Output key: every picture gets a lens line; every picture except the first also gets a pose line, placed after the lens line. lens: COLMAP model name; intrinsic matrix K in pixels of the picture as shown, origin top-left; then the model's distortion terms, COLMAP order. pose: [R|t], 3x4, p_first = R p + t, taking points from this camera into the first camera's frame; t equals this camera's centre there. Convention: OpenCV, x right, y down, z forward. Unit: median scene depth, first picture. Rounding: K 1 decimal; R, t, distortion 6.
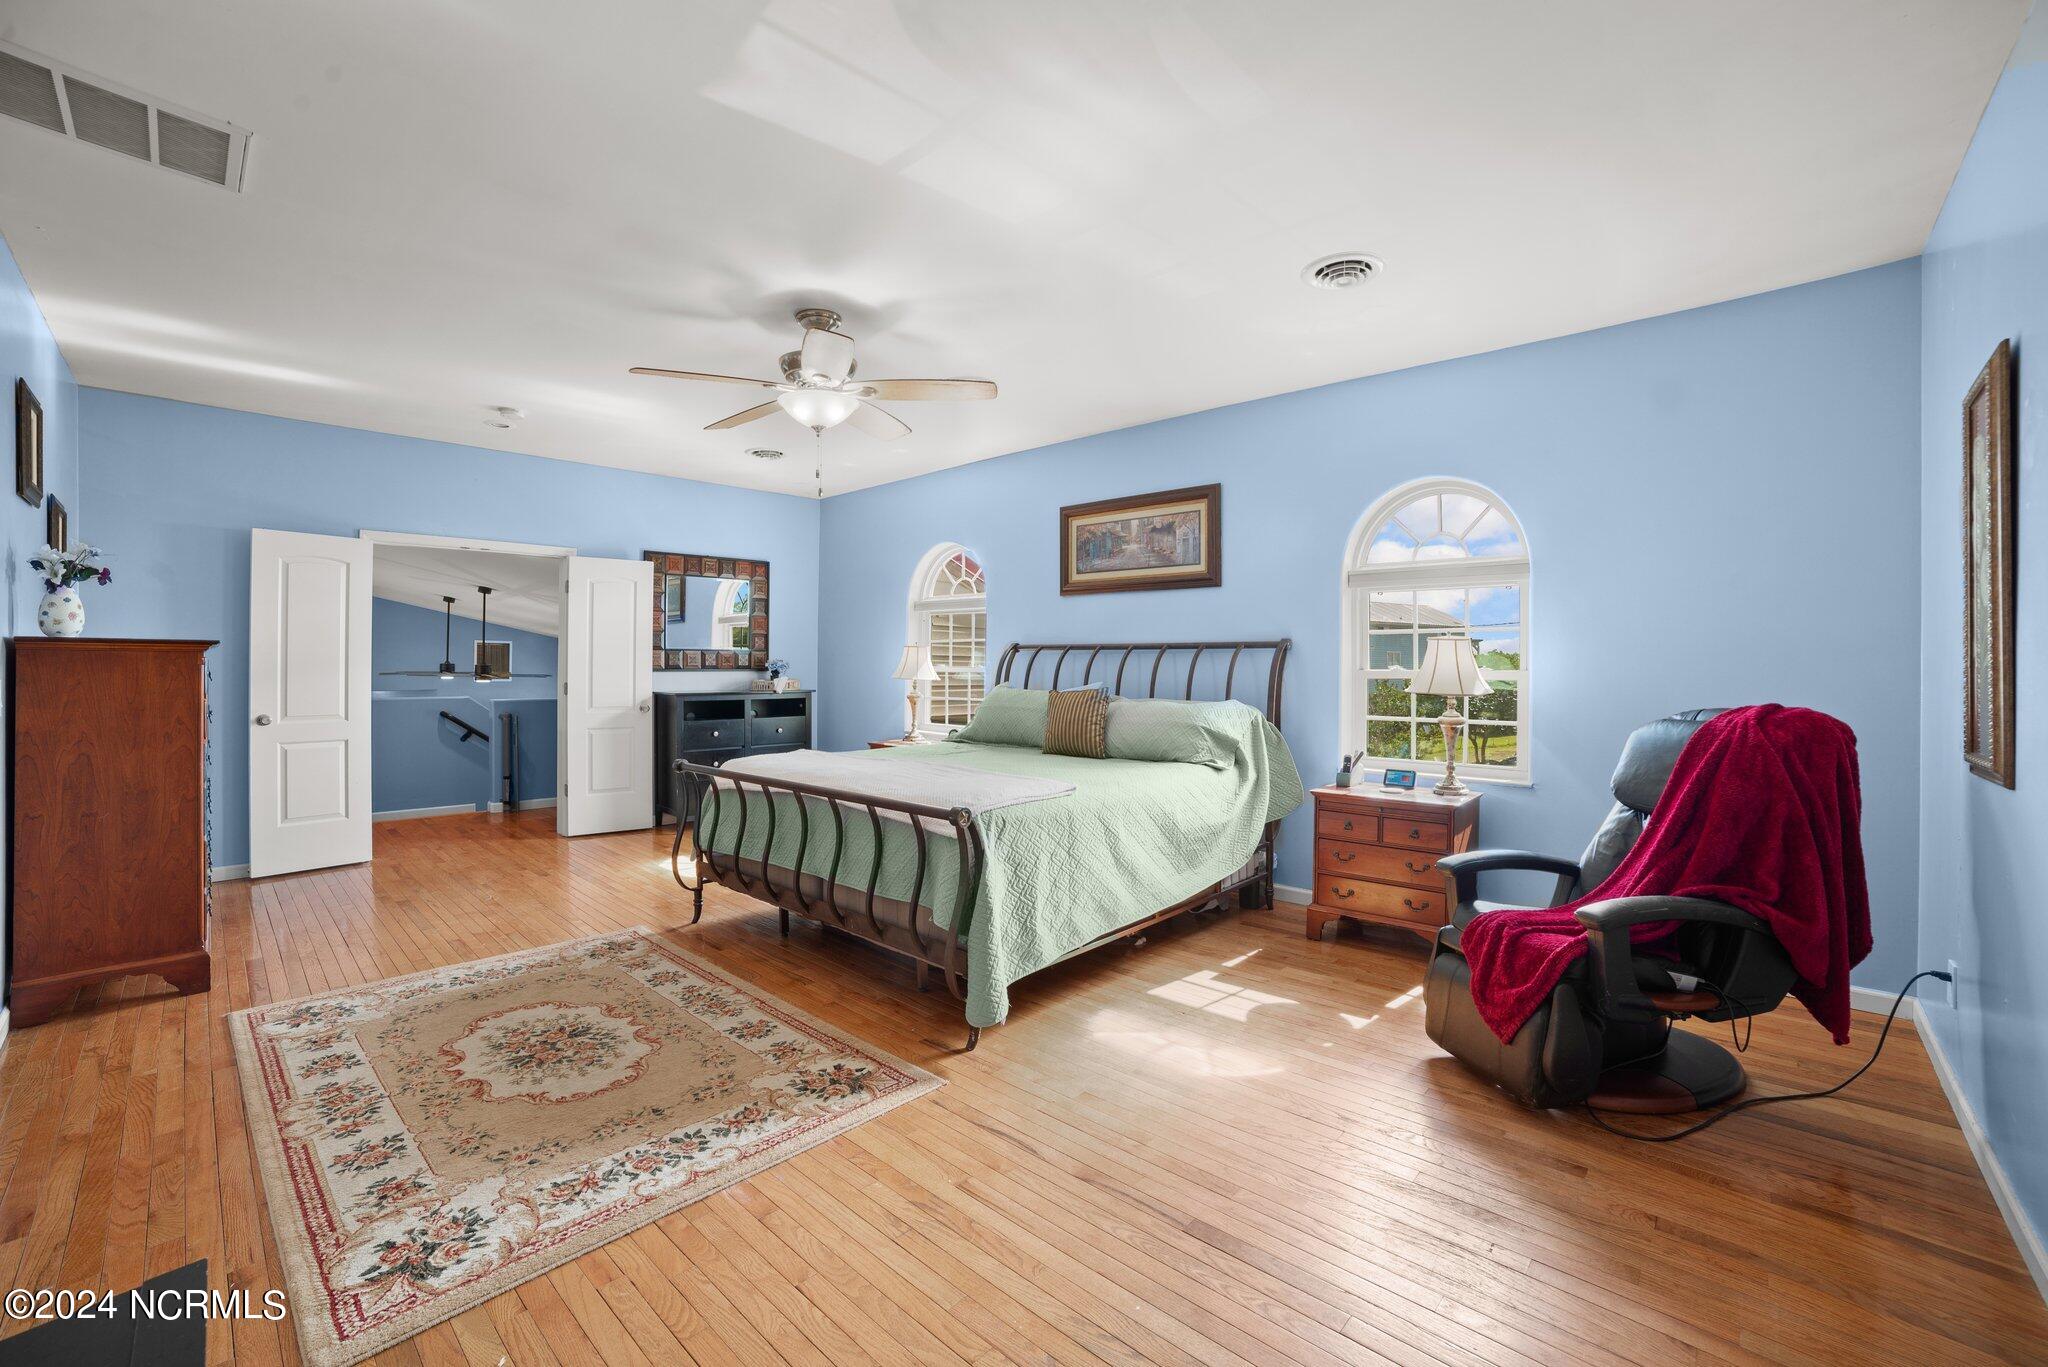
lens RADIAL K [[845.3, 0, 1023.9], [0, 845.3, 671.6], [0, 0, 1]] dist [-0.114792, 0.037767]
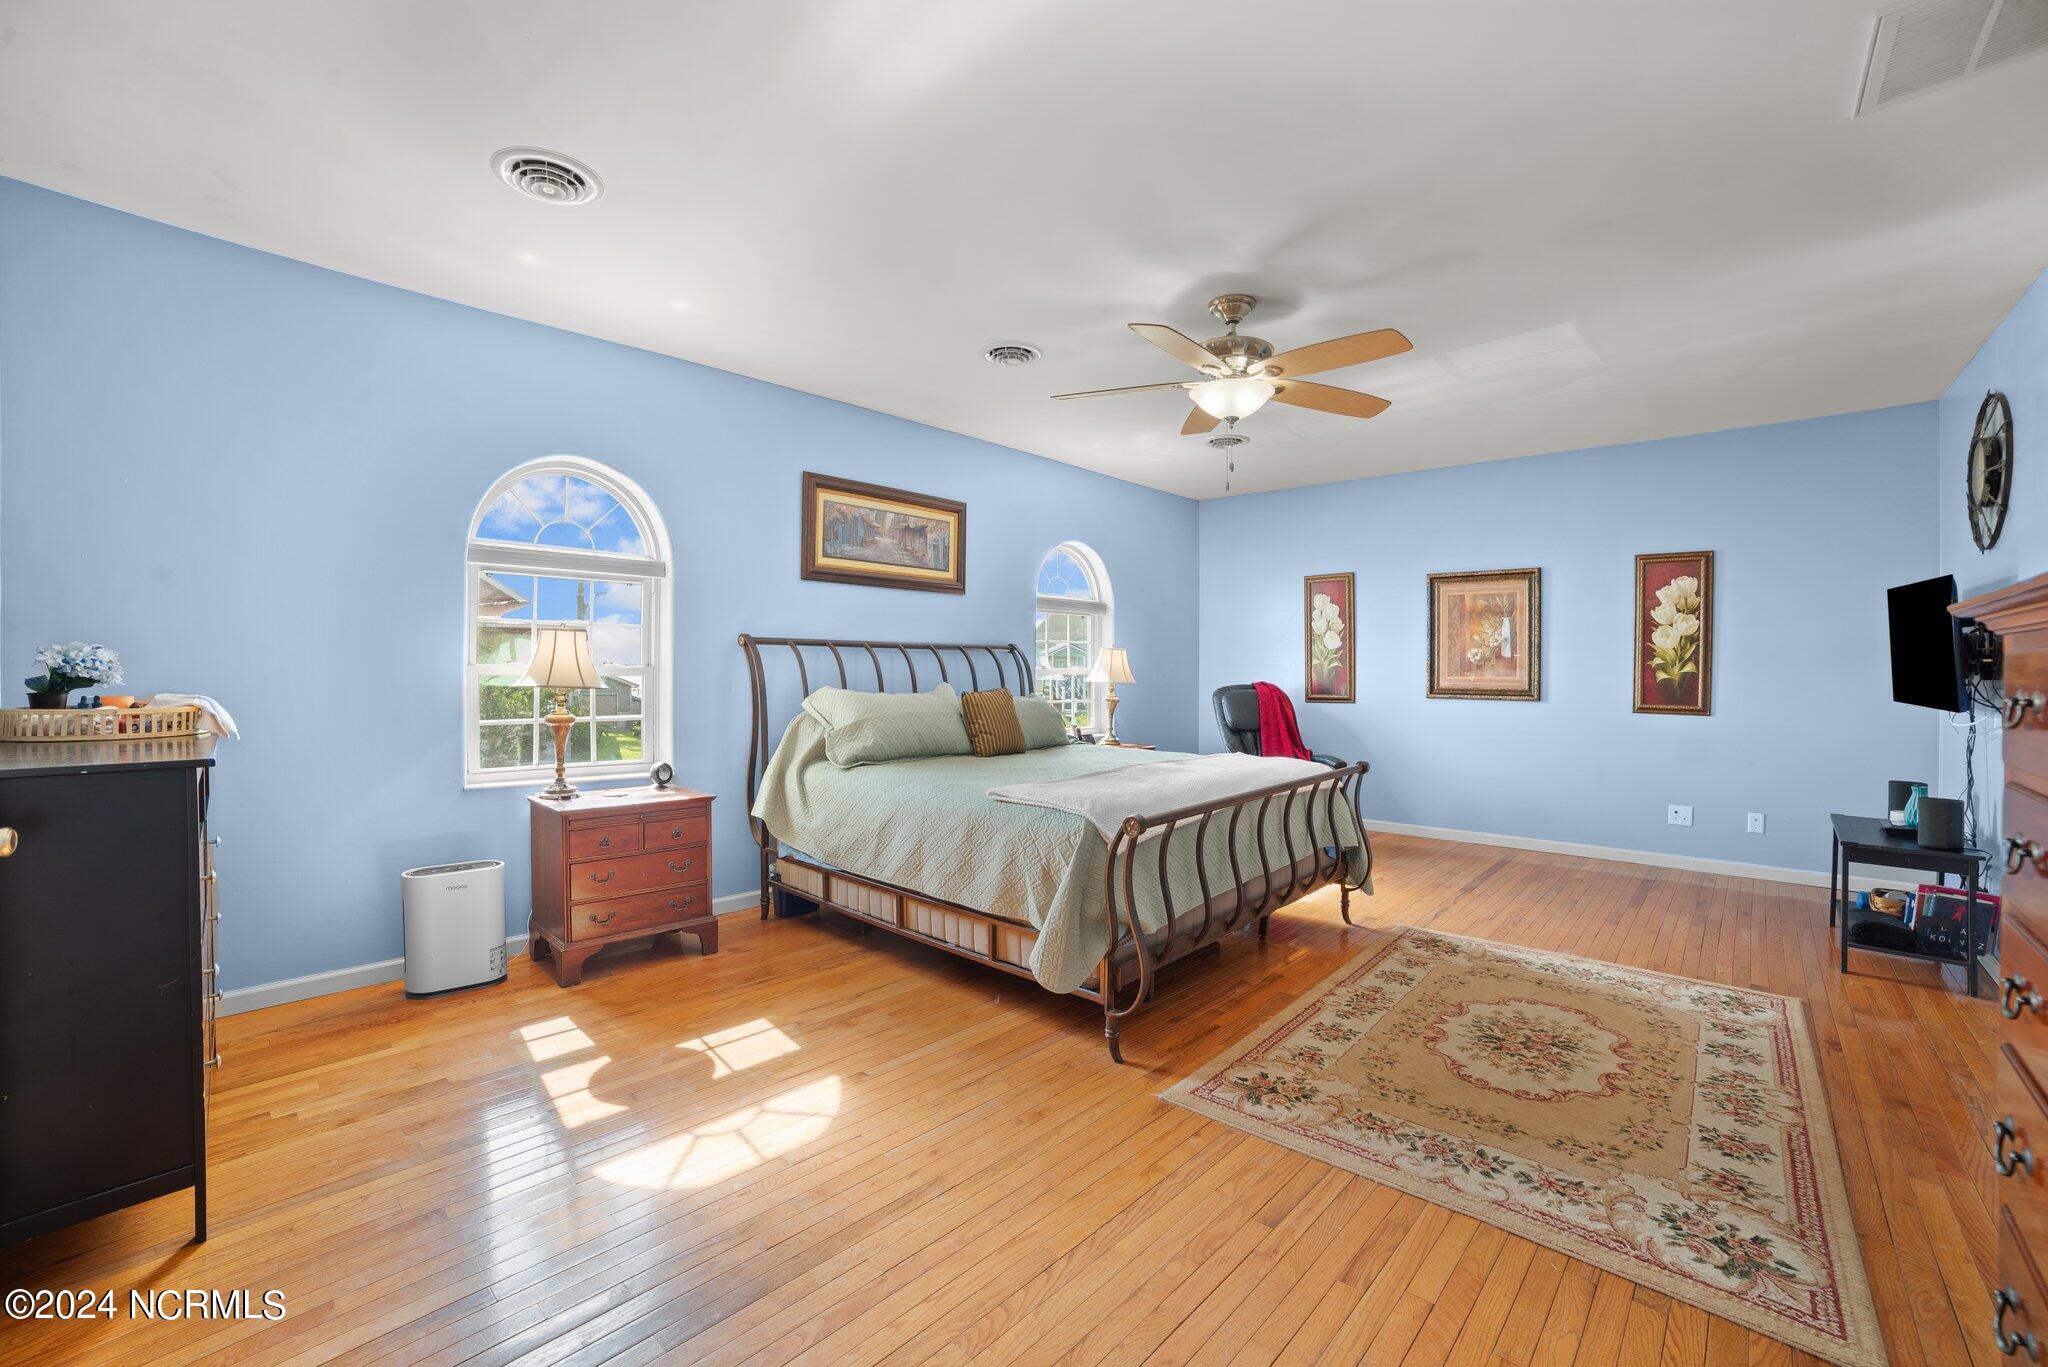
lens RADIAL K [[838.1, 0, 1020.5], [0, 838.1, 682.7], [0, 0, 1]] dist [-0.105747, 0.034256]
pose [[0.004548, -0.025390, 0.999667, -1.270946], [0.002016, 0.999676, 0.025381, -0.016135], [-0.999988, 0.001900, 0.004597, 1.306610]]
